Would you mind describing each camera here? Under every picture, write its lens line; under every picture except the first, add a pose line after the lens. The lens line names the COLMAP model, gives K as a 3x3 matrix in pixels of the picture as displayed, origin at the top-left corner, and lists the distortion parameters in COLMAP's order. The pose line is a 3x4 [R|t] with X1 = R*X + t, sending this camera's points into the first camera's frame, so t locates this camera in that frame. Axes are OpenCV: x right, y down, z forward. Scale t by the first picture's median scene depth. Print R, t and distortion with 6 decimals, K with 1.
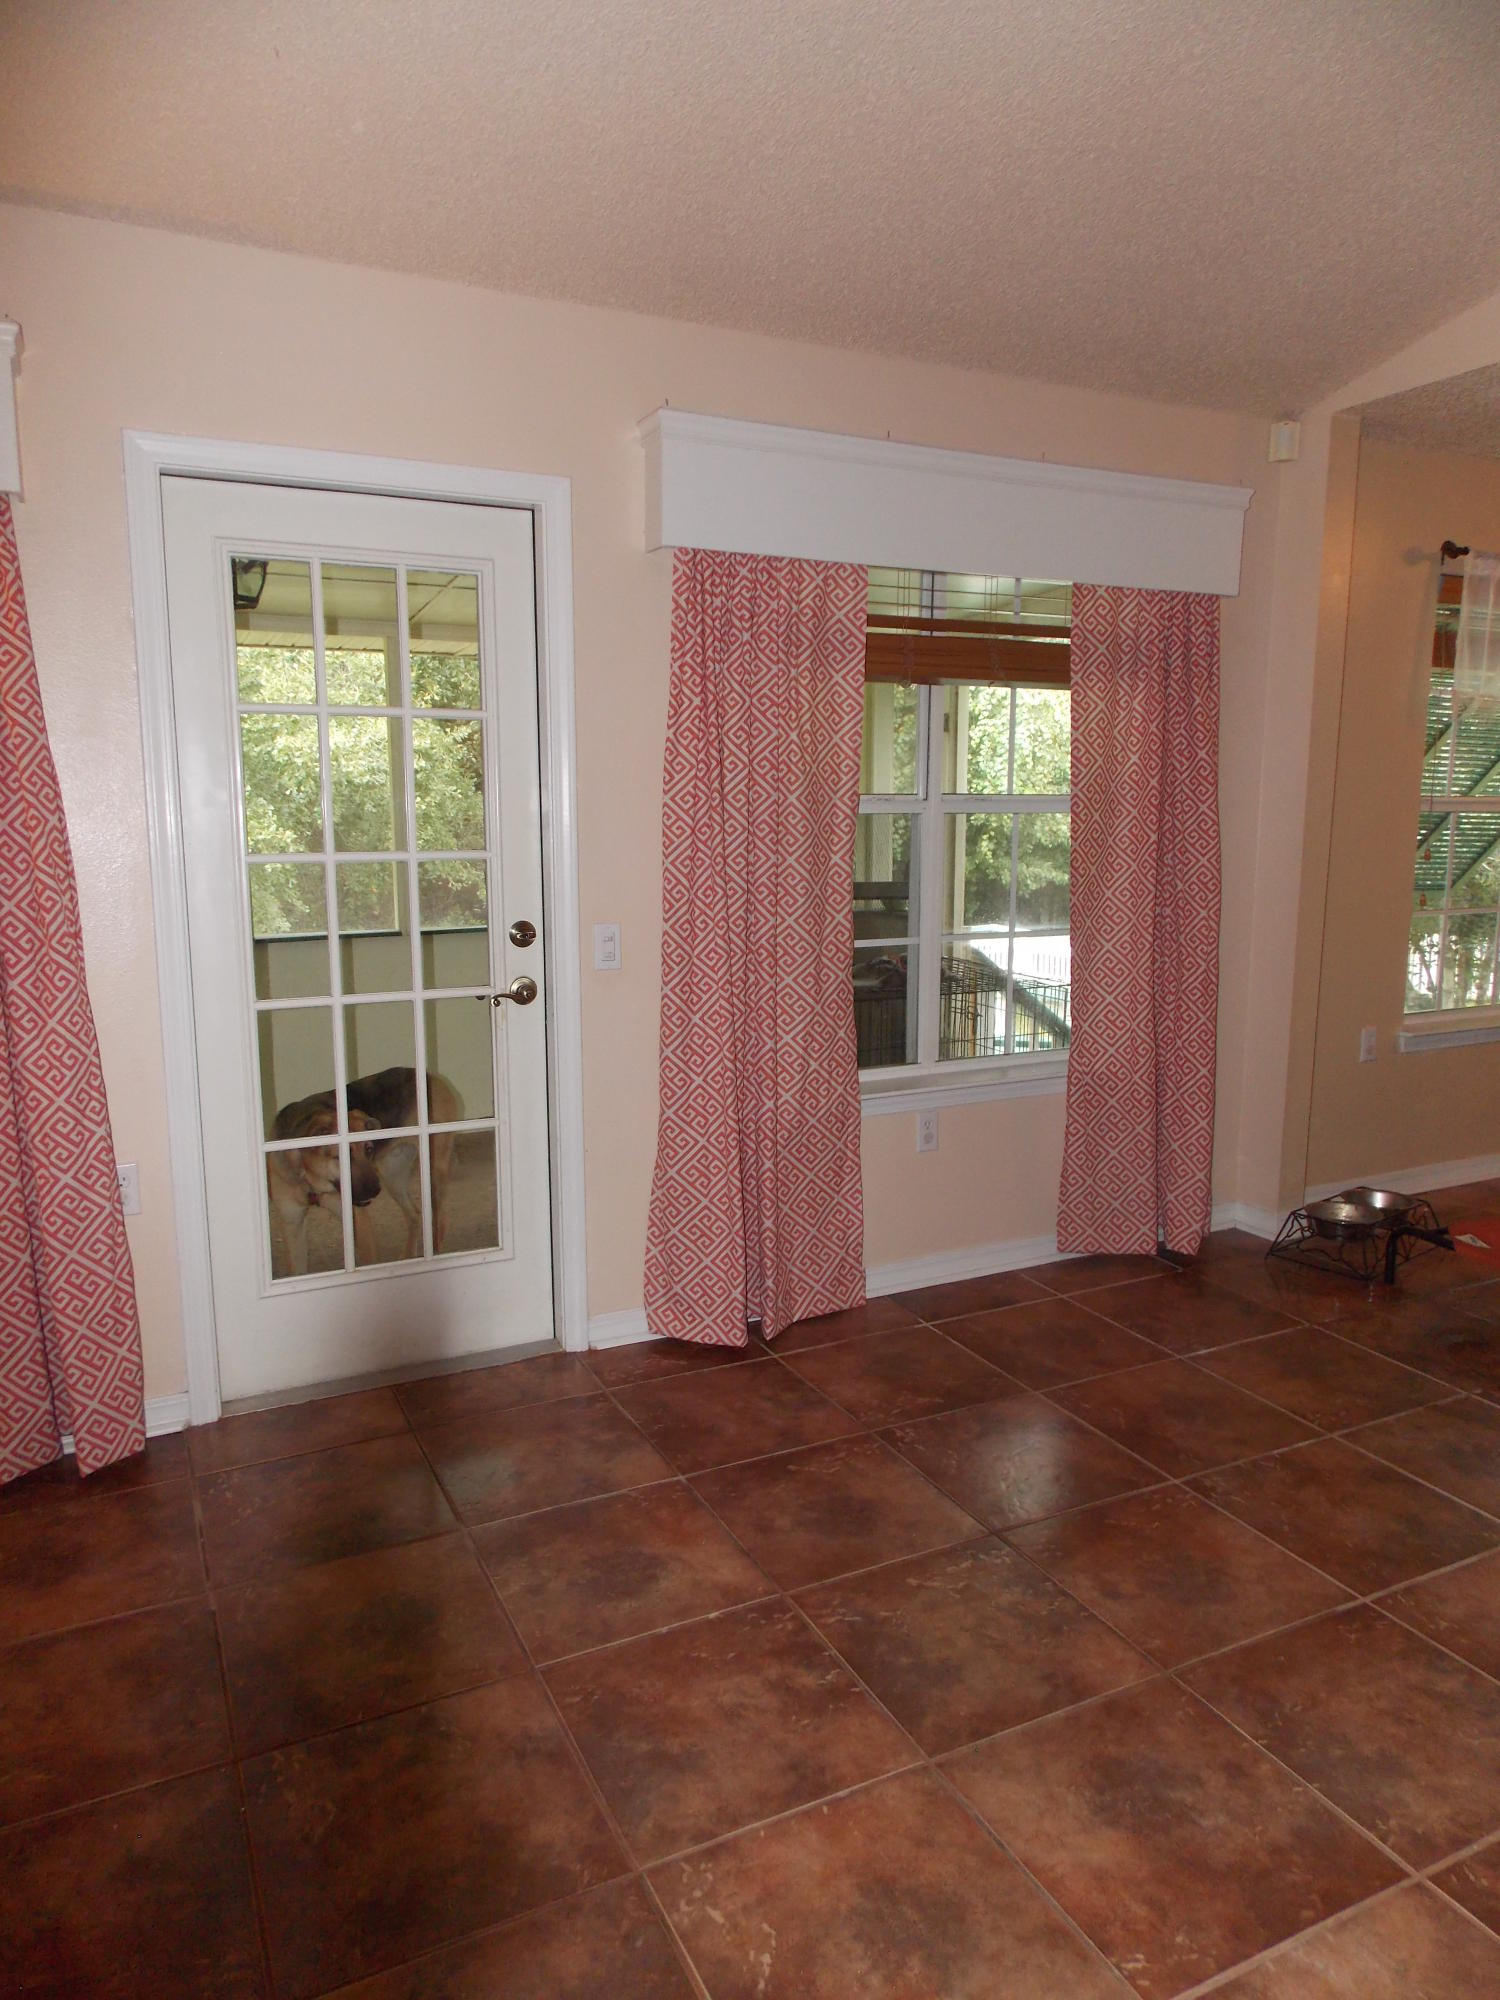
lens RADIAL K [[1351.7, 0, 740.8], [0, 1351.7, 1013.7], [0, 0, 1]] dist [0.044535, -0.019916]
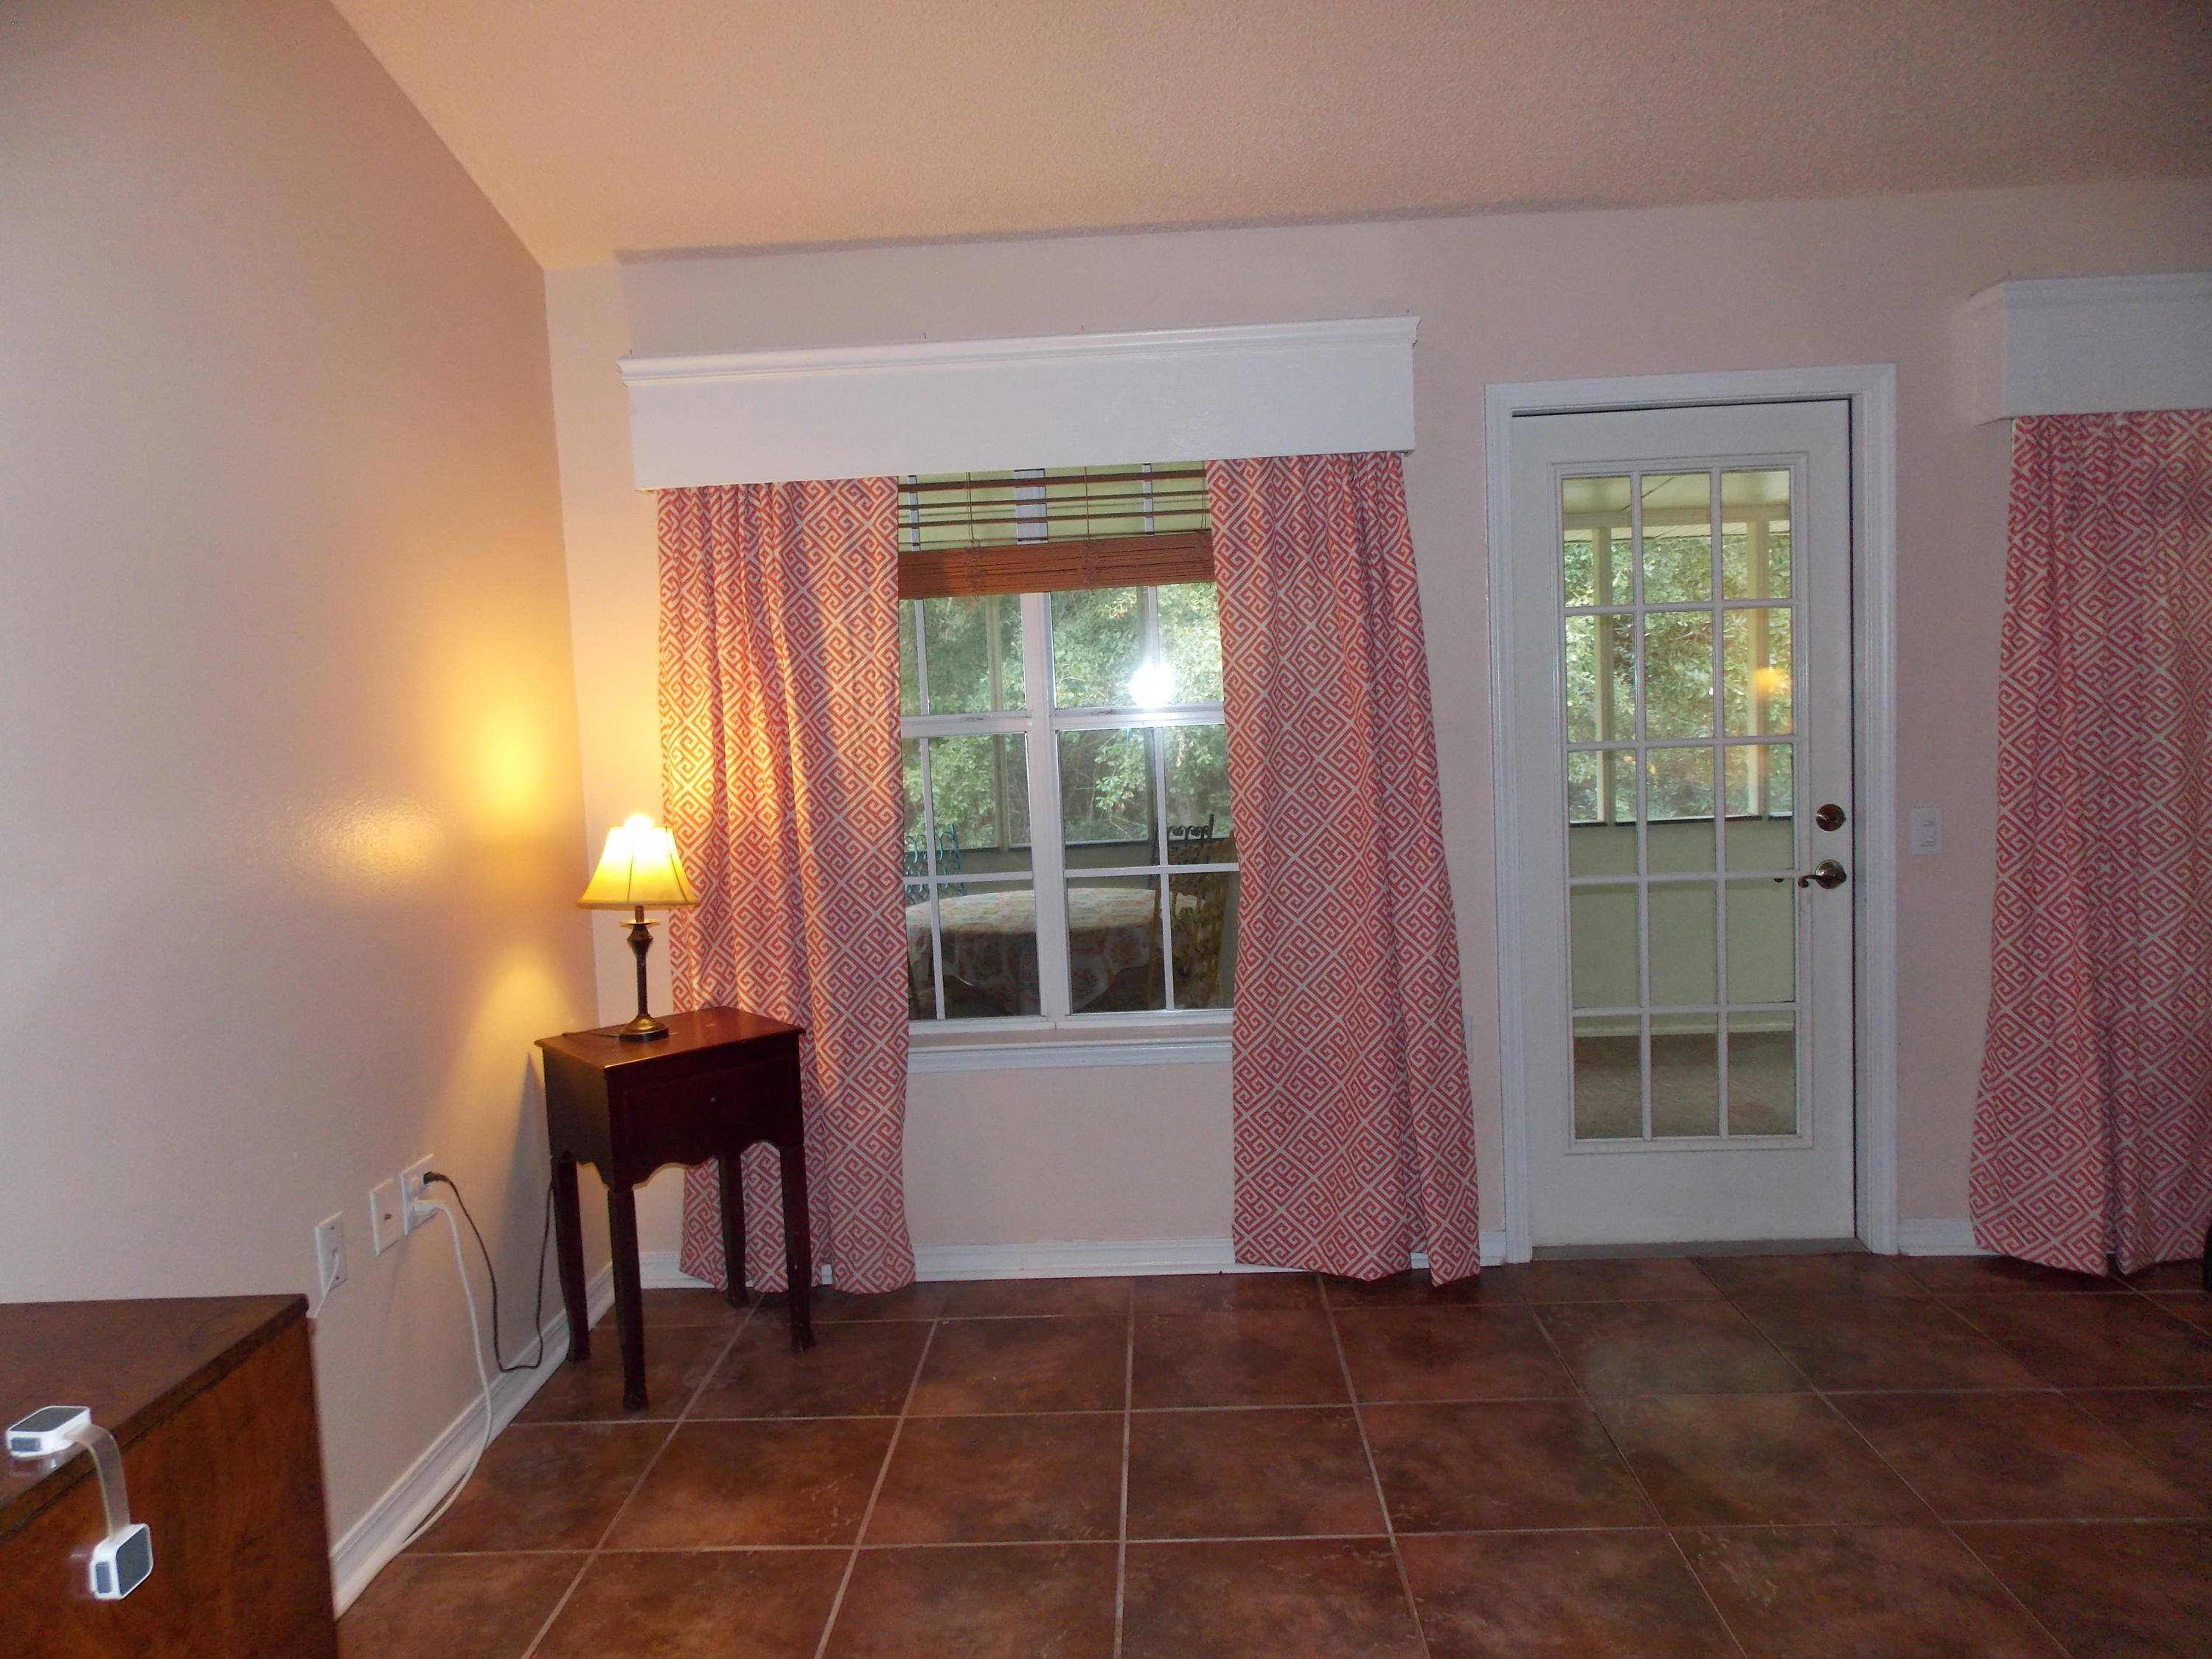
lens RADIAL K [[1494.9, 0, 1115.4], [0, 1494.9, 823.2], [0, 0, 1]] dist [0.044535, -0.019916]
pose [[0.888726, 0.006461, -0.458394, -0.120387], [-0.037905, 0.997512, -0.059431, 0.030682], [0.456870, 0.070194, 0.886760, -0.219777]]
